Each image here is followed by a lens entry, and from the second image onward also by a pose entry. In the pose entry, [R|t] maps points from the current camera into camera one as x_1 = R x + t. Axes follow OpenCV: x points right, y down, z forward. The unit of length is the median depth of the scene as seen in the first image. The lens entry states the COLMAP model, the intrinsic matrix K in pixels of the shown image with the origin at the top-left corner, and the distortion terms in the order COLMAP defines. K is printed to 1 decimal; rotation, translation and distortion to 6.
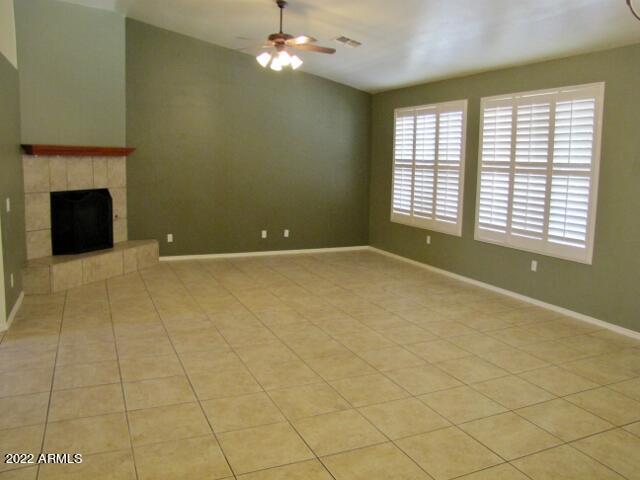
lens RADIAL K [[541.4, 0, 335.0], [0, 541.4, 231.3], [0, 0, 1]] dist [-0.172746, 0.140672]
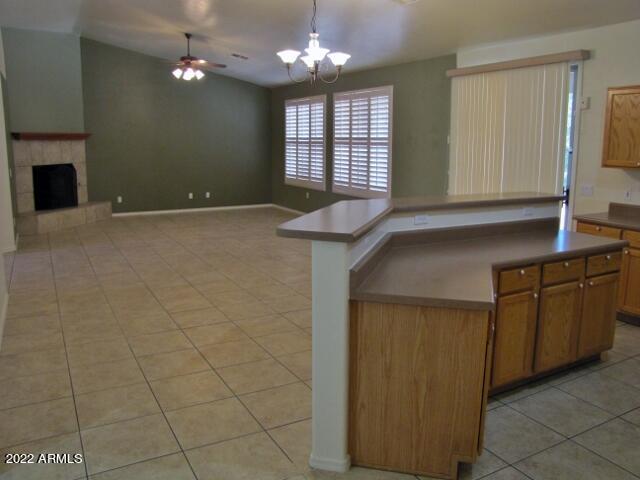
lens RADIAL K [[541.4, 0, 335.0], [0, 541.4, 231.3], [0, 0, 1]] dist [-0.172746, 0.140672]
pose [[0.996500, -0.027257, 0.079022, 0.143194], [0.024191, 0.998927, 0.039494, 0.059891], [-0.080014, -0.037444, 0.996090, -0.430287]]
